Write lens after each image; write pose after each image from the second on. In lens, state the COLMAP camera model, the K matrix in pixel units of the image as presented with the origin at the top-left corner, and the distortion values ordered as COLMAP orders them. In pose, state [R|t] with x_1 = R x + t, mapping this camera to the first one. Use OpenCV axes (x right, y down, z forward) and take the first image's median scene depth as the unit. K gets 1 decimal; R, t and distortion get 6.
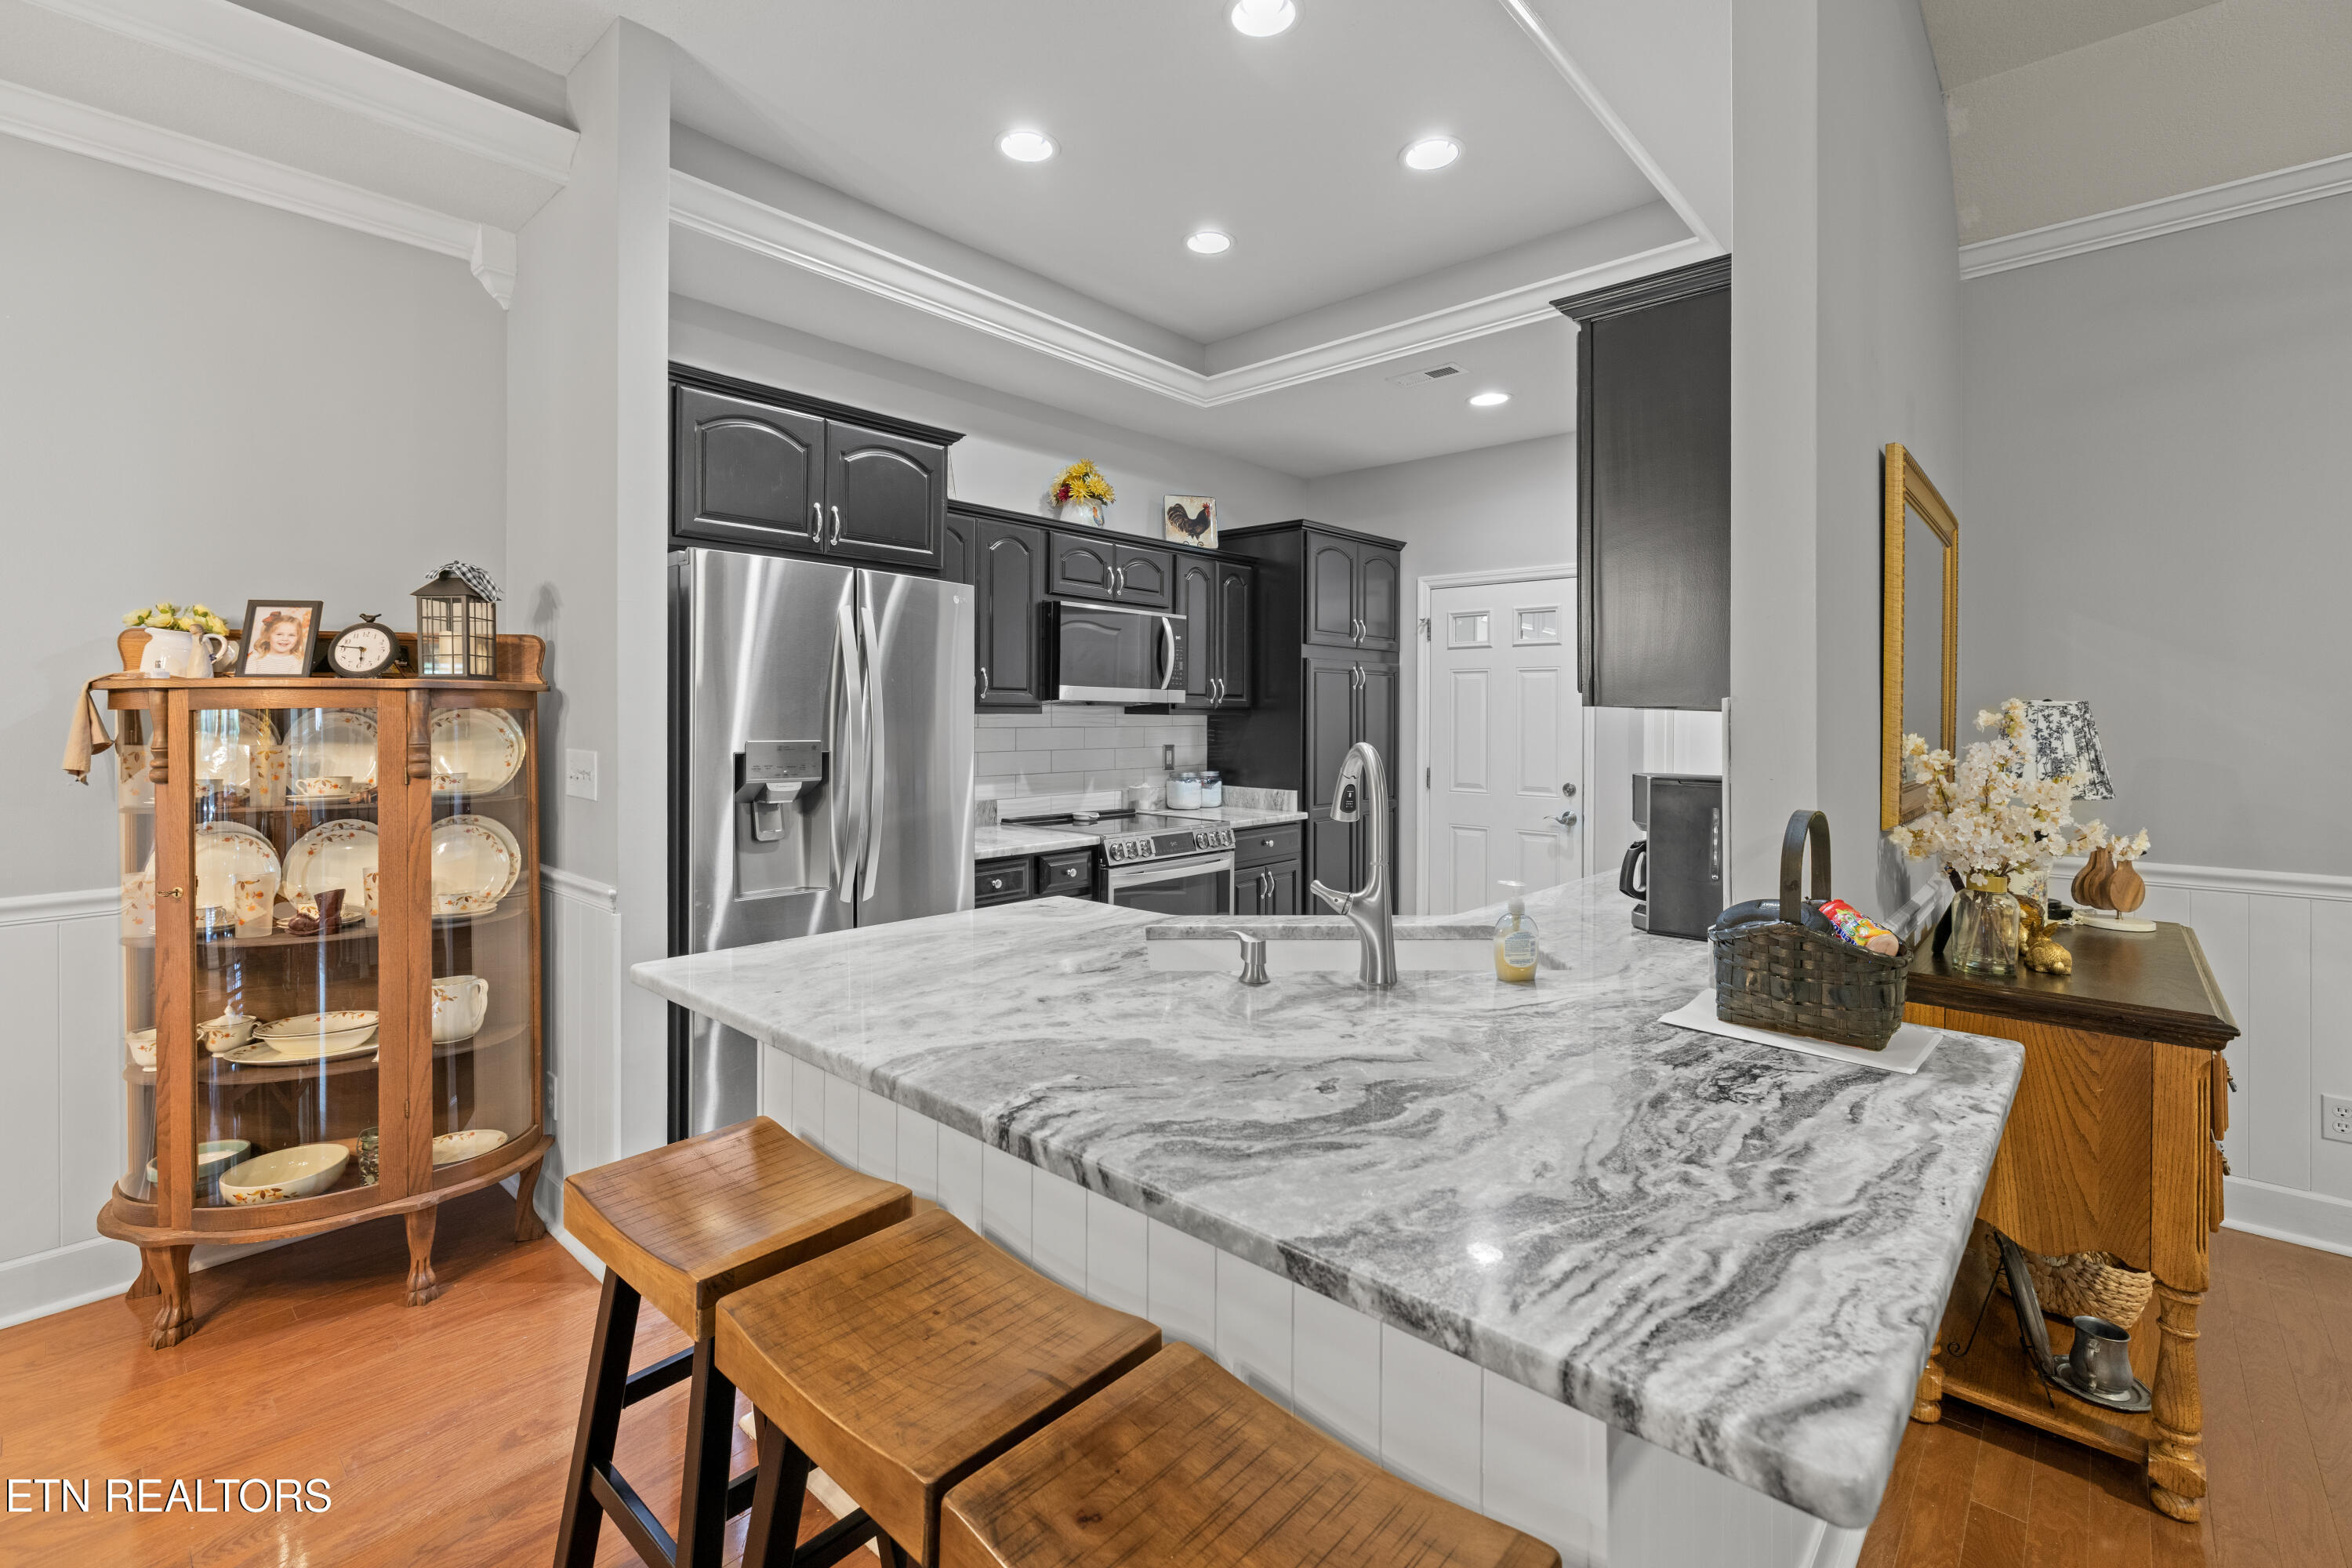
lens RADIAL K [[1033.0, 0, 1168.3], [0, 1033.0, 719.4], [0, 0, 1]] dist [-0.002427, -0.000194]
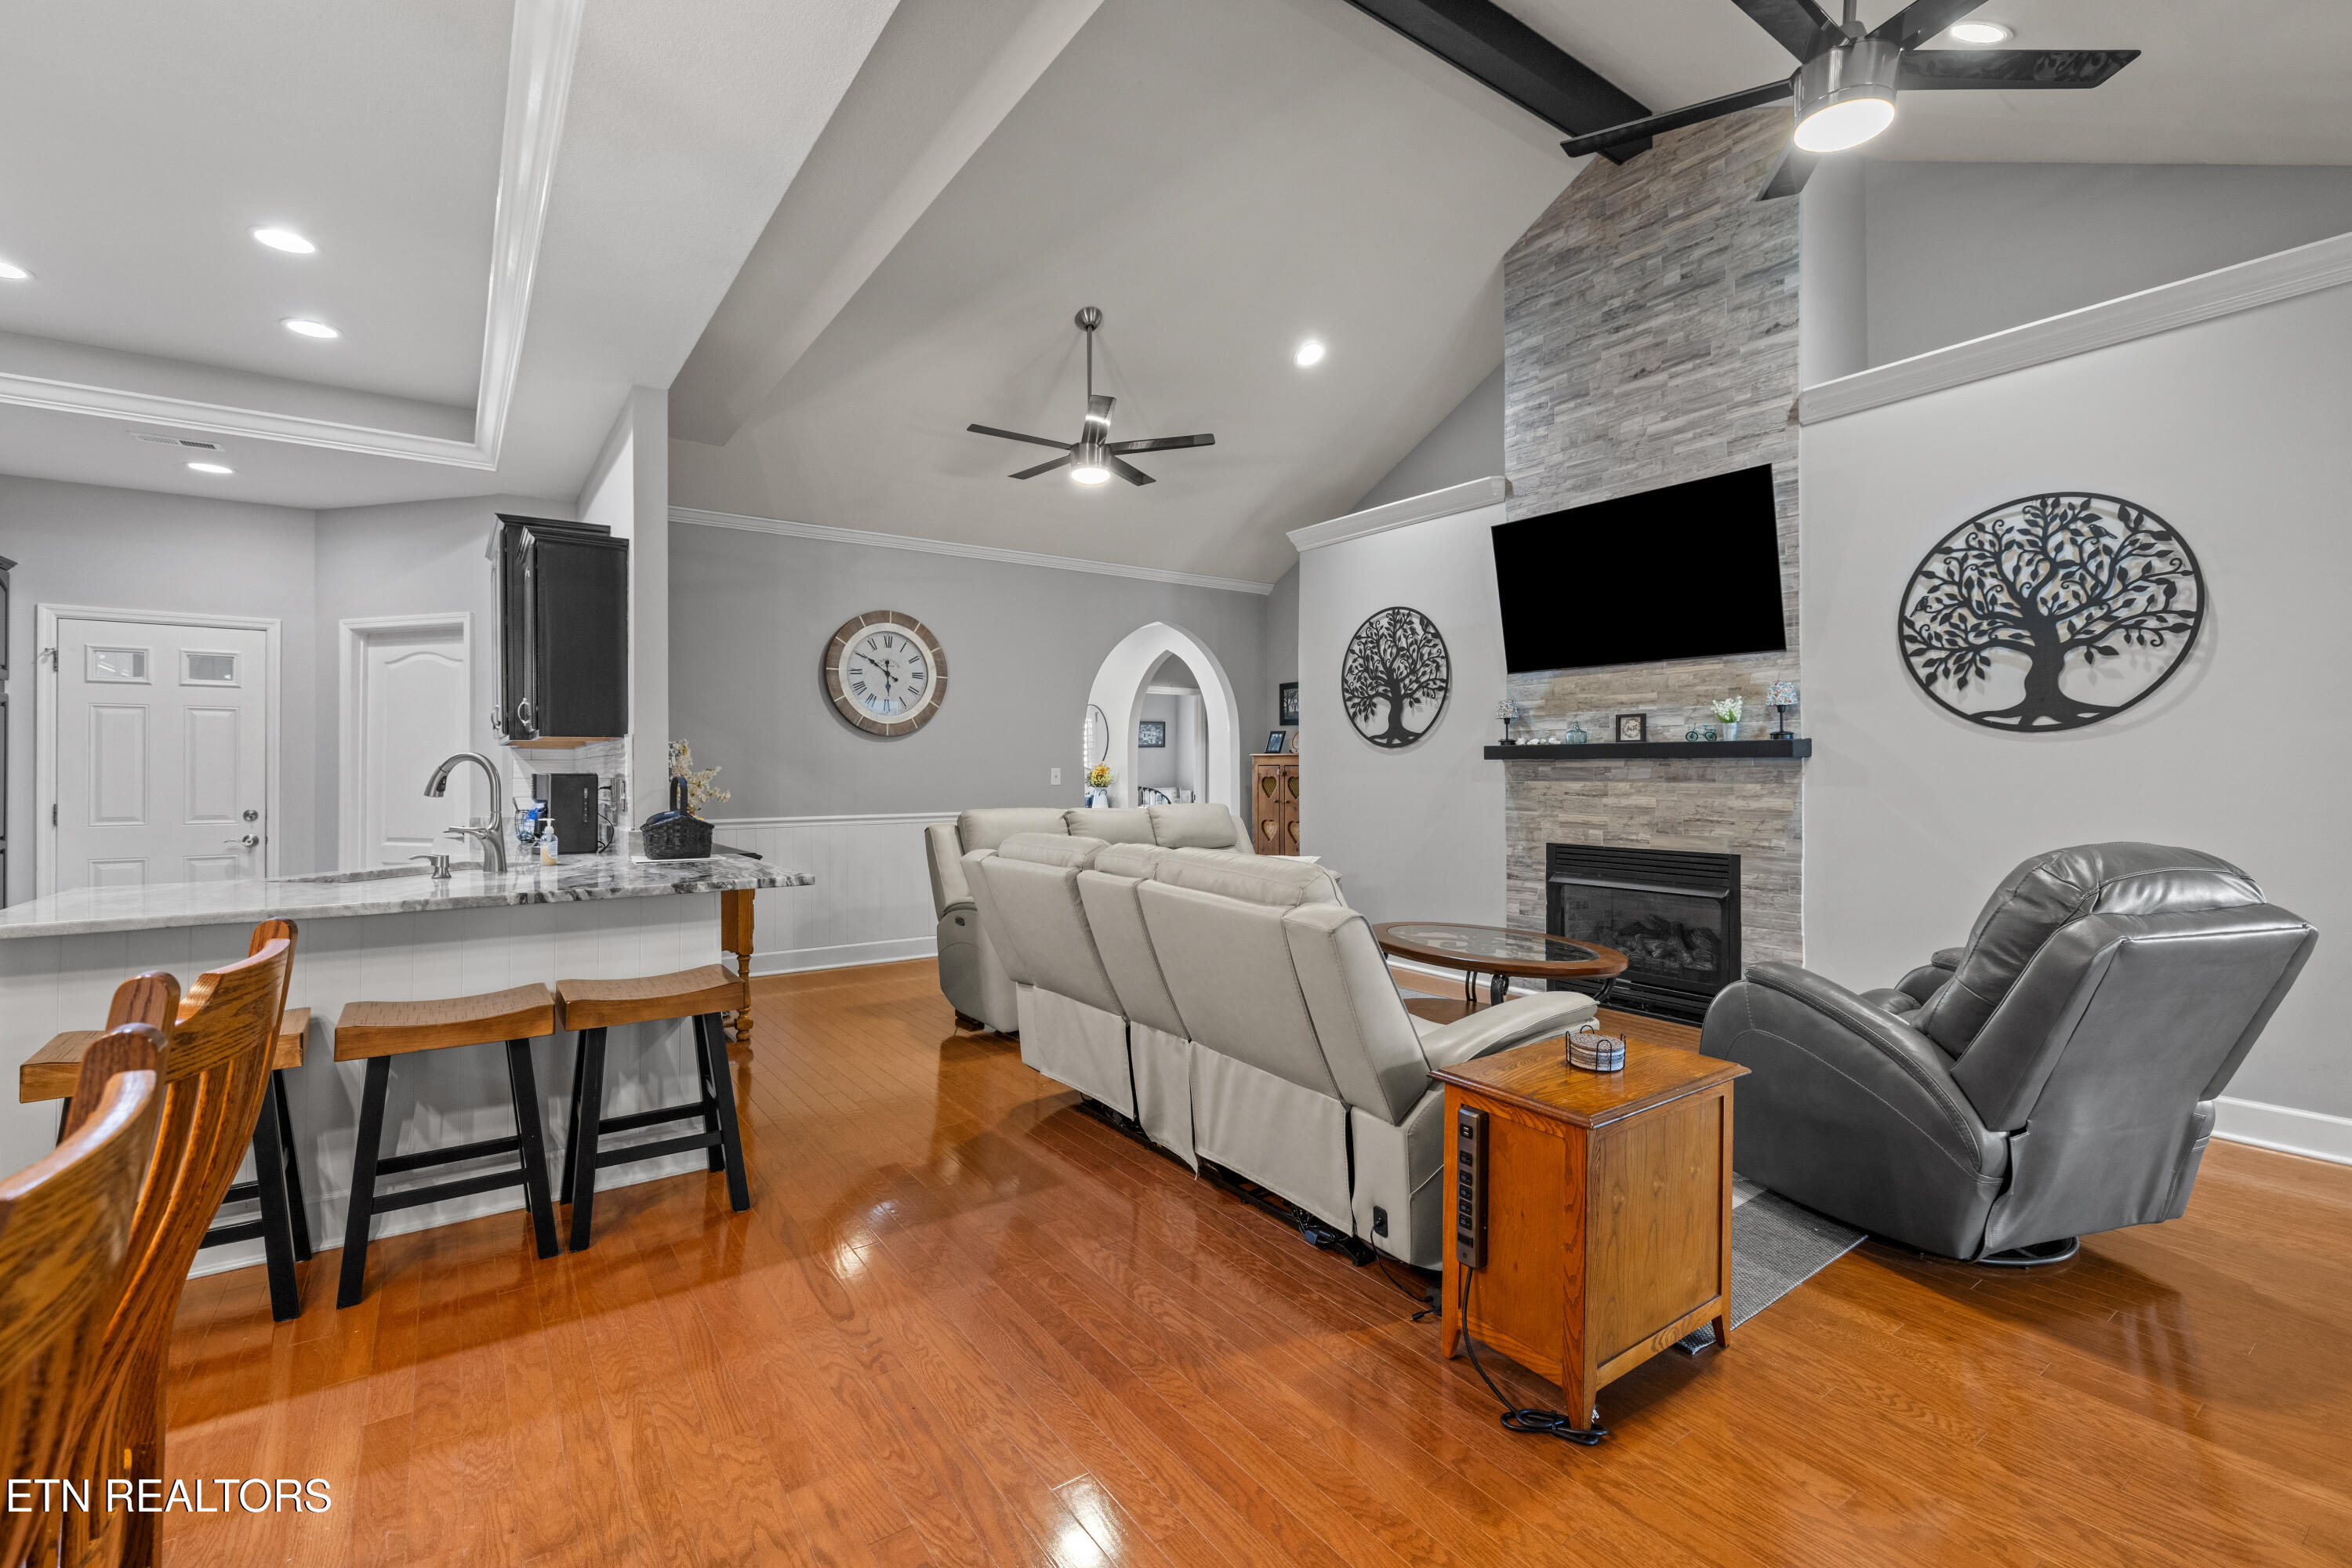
lens RADIAL K [[1008.4, 0, 1164.6], [0, 1008.4, 769.7], [0, 0, 1]] dist [0.000824, 0.000329]
pose [[0.219560, -0.002691, 0.975595, -0.549406], [0.005343, 0.999985, 0.001556, 0.024376], [-0.975584, 0.004871, 0.219571, -0.265176]]
